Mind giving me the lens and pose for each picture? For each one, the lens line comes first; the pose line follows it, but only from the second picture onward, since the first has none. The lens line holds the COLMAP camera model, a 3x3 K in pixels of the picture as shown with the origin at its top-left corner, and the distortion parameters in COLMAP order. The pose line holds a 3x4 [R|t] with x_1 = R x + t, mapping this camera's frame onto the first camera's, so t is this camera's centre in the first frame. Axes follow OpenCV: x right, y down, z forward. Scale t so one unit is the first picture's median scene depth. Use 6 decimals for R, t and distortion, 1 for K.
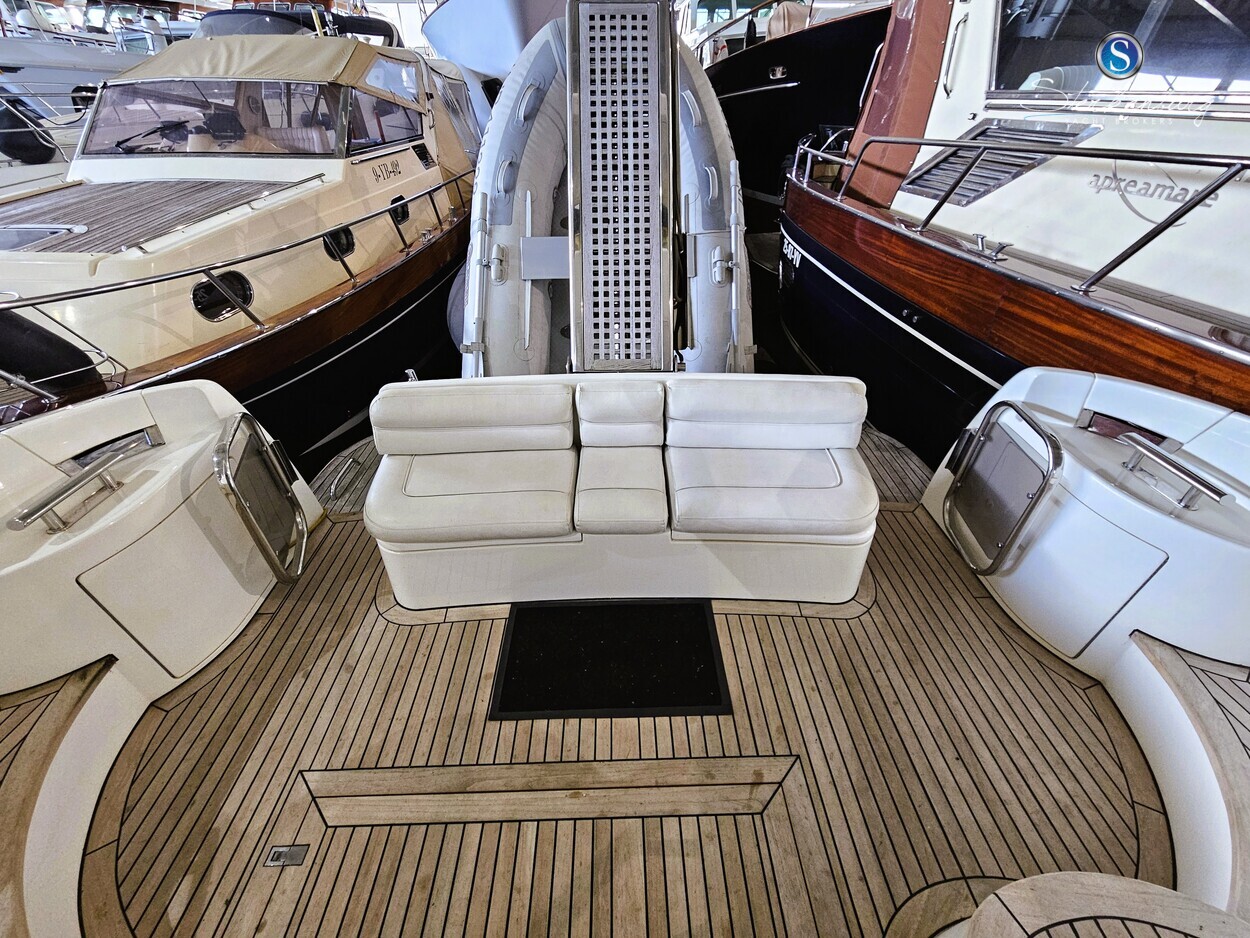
lens RADIAL K [[506.8, 0, 621.2], [0, 506.8, 470.5], [0, 0, 1]] dist [0.001298, 0.000350]
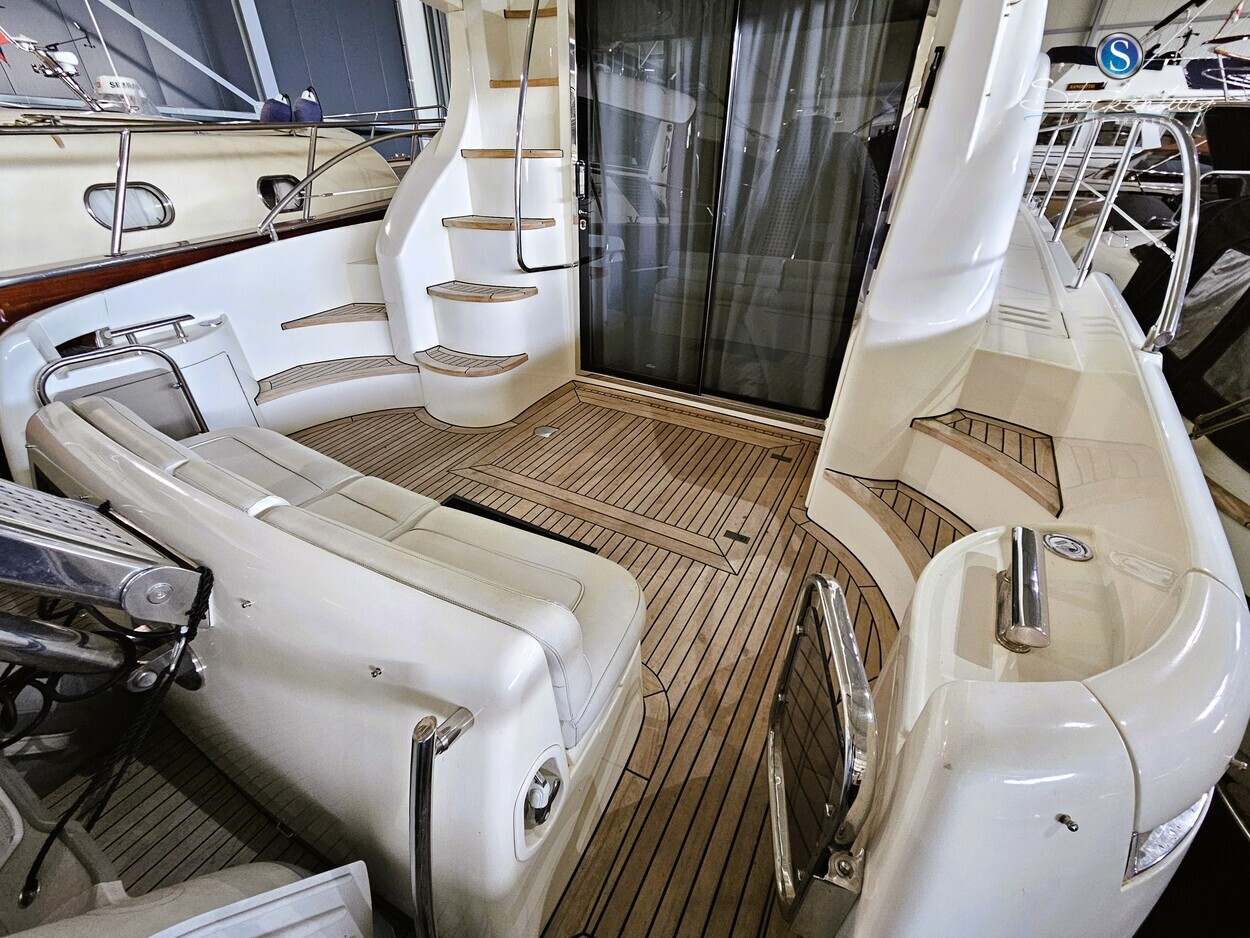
lens RADIAL K [[506.8, 0, 617.5], [0, 506.8, 464.7], [0, 0, 1]] dist [0.001298, 0.000350]
pose [[-0.860722, -0.263447, 0.435607, -0.907315], [0.315567, 0.395340, 0.862626, -0.750483], [-0.399469, 0.879944, -0.257143, 1.274687]]
